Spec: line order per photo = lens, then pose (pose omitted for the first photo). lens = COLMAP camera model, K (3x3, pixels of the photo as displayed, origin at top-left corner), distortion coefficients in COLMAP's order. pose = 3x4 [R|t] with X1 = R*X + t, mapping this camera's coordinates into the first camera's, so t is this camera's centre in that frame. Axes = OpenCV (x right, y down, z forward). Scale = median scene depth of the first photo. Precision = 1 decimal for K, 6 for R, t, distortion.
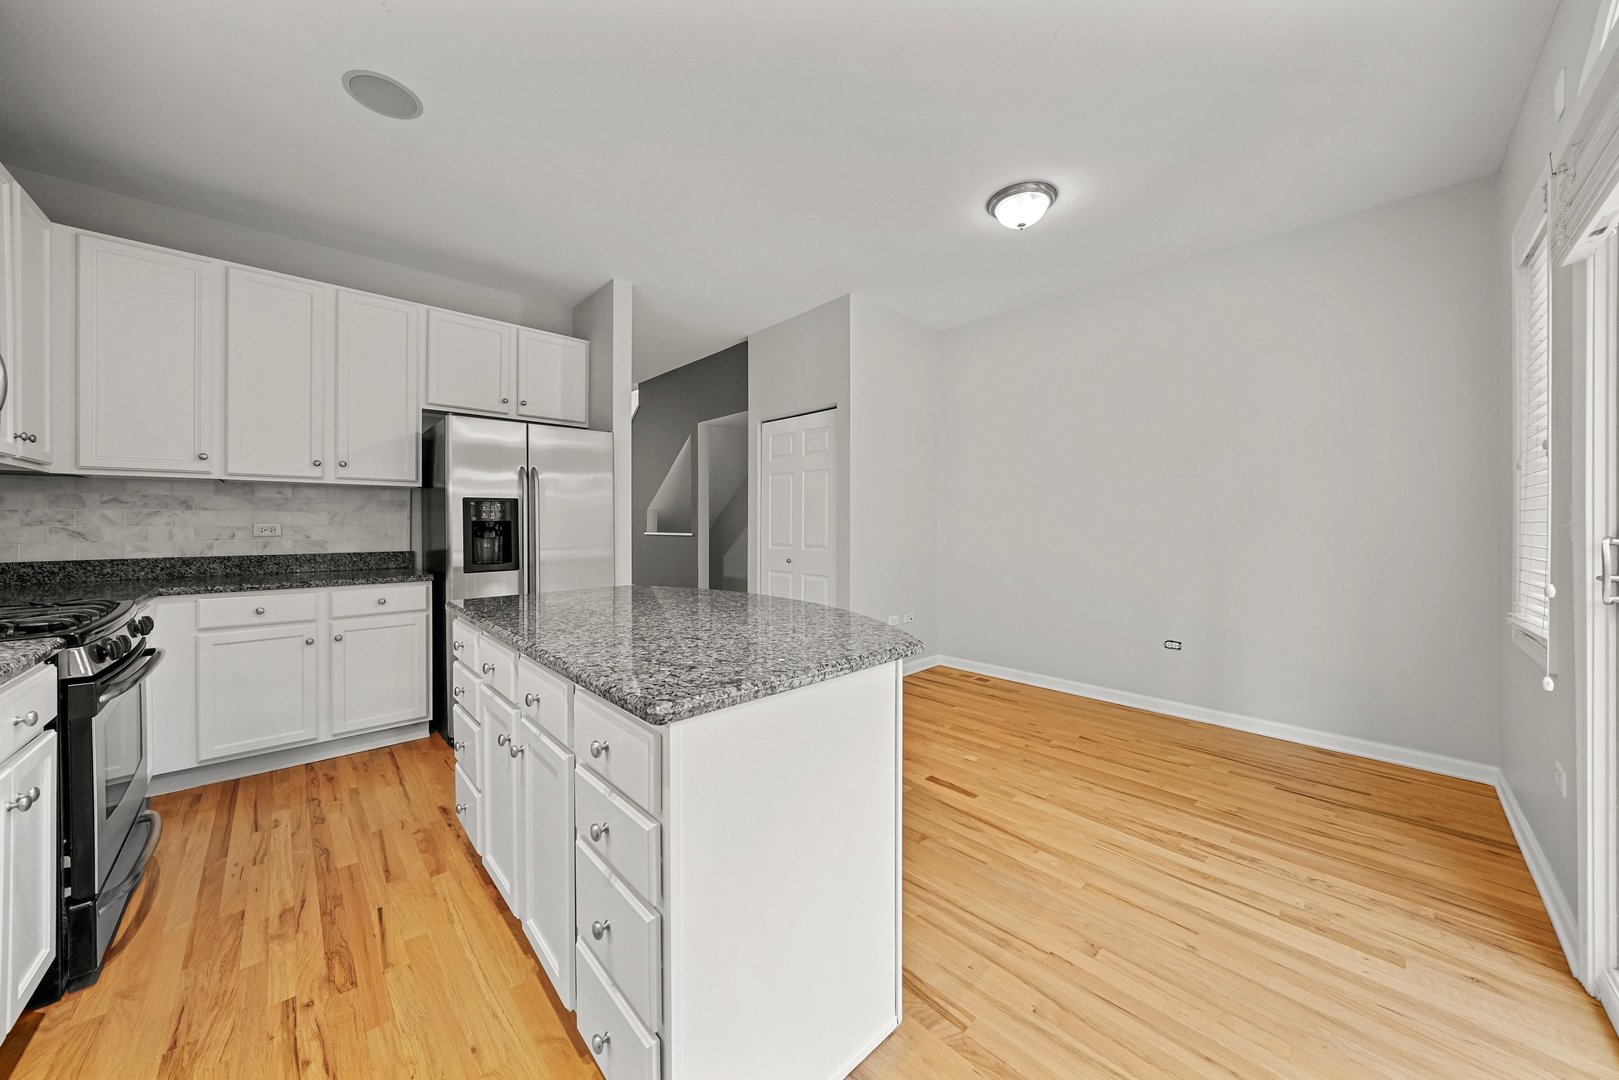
lens RADIAL K [[573.8, 0, 799.6], [0, 573.8, 522.2], [0, 0, 1]] dist [-0.007890, -0.000004]
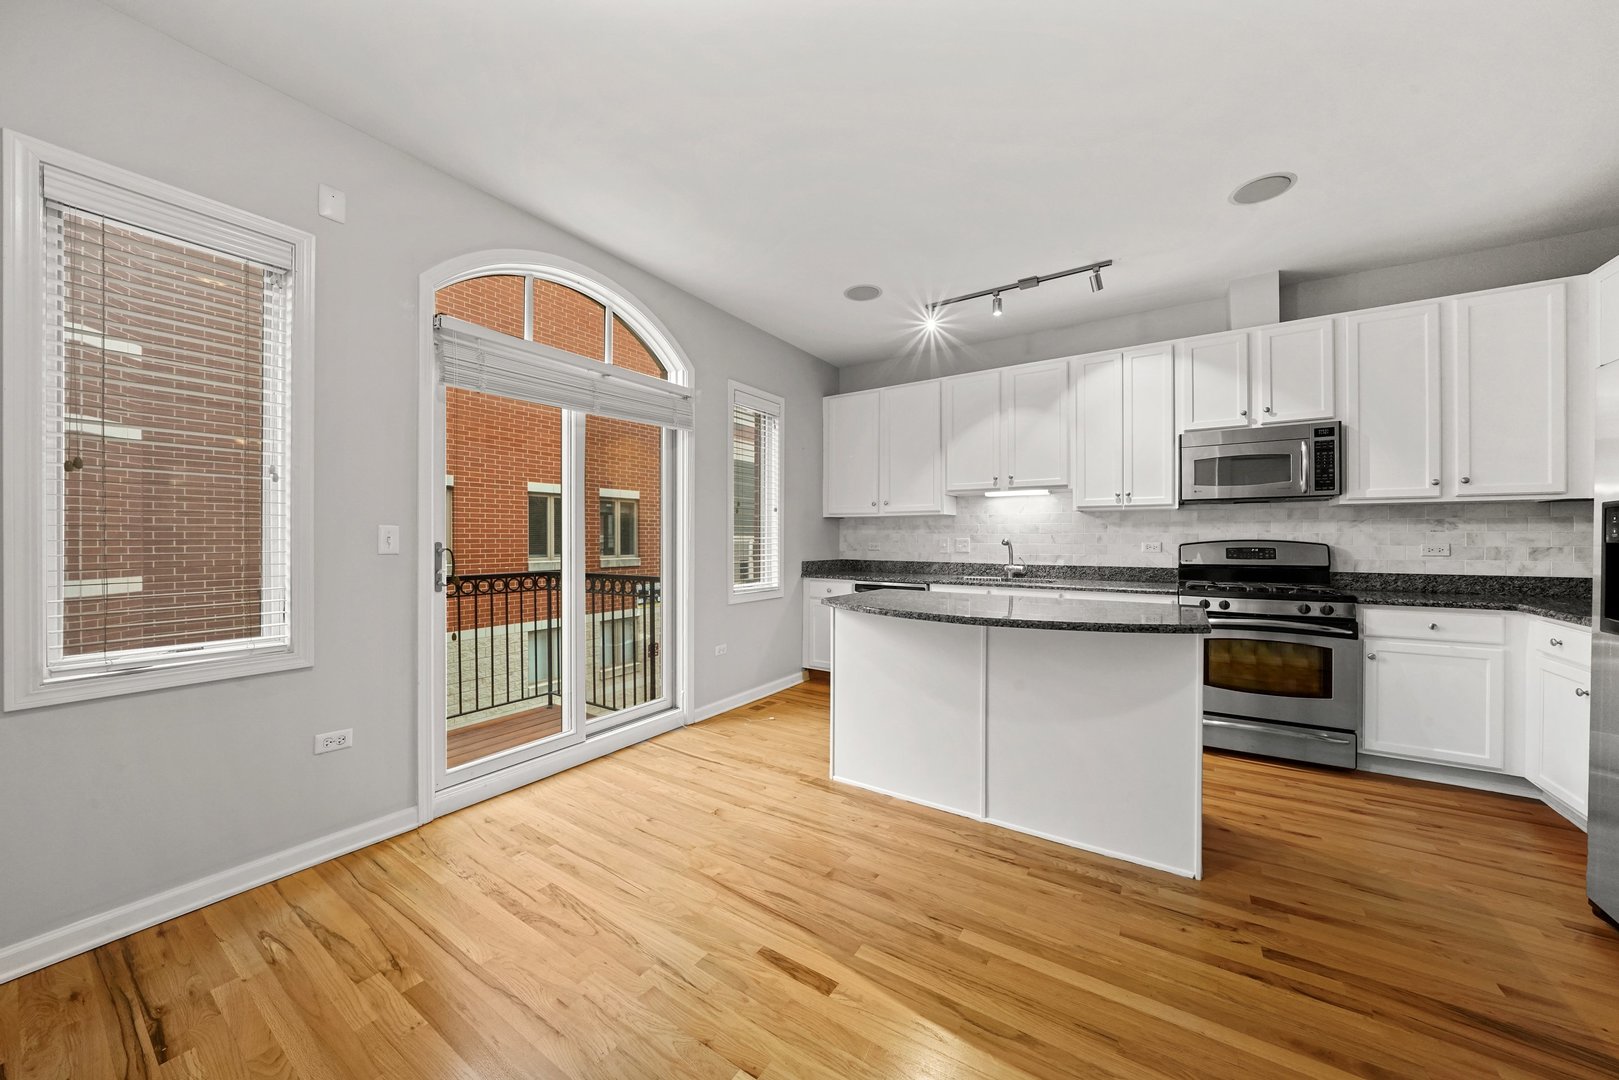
lens RADIAL K [[554.5, 0, 794.3], [0, 554.5, 538.4], [0, 0, 1]] dist [-0.016343, 0.000179]
pose [[-0.978845, -0.003447, -0.204576, 0.443316], [-0.004376, 0.999982, 0.004085, -0.004870], [0.204559, 0.004893, -0.978842, 1.801588]]
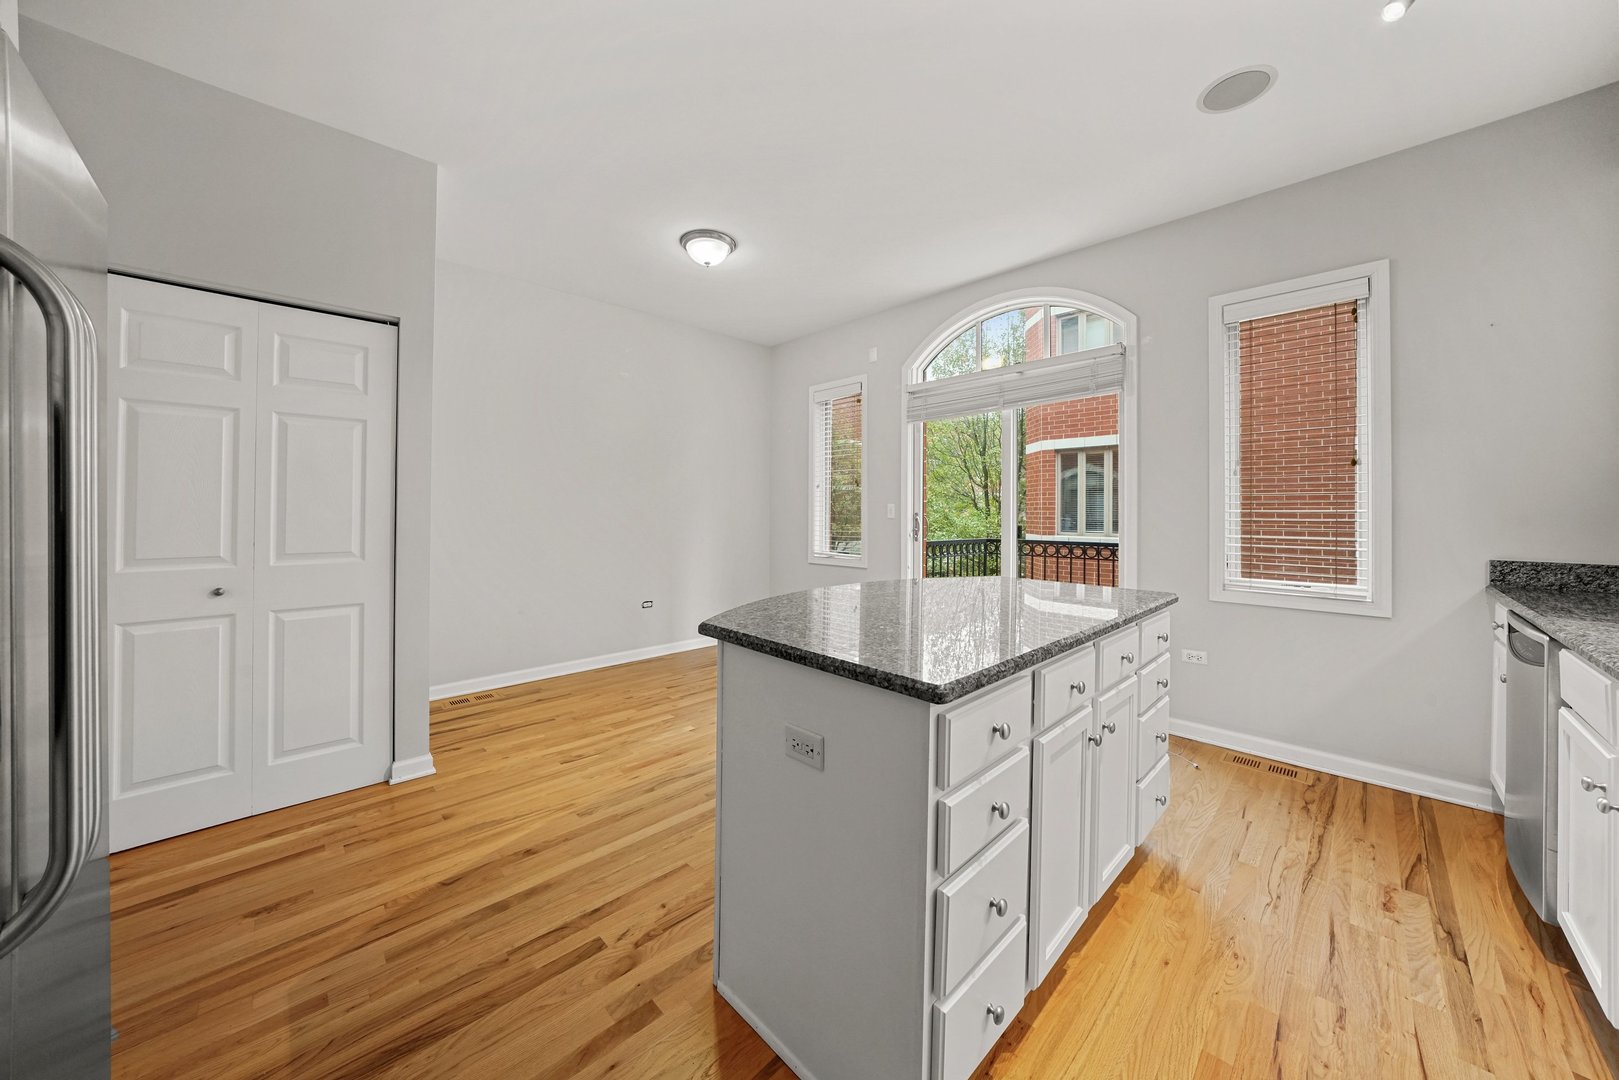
lens RADIAL K [[554.0, 0, 820.1], [0, 554.0, 504.8], [0, 0, 1]] dist [-0.011862, 0.000061]
pose [[-0.036018, 0.007631, 0.999322, -0.965638], [0.000324, 0.999971, -0.007624, -0.003563], [-0.999351, 0.000049, -0.036019, 1.009527]]
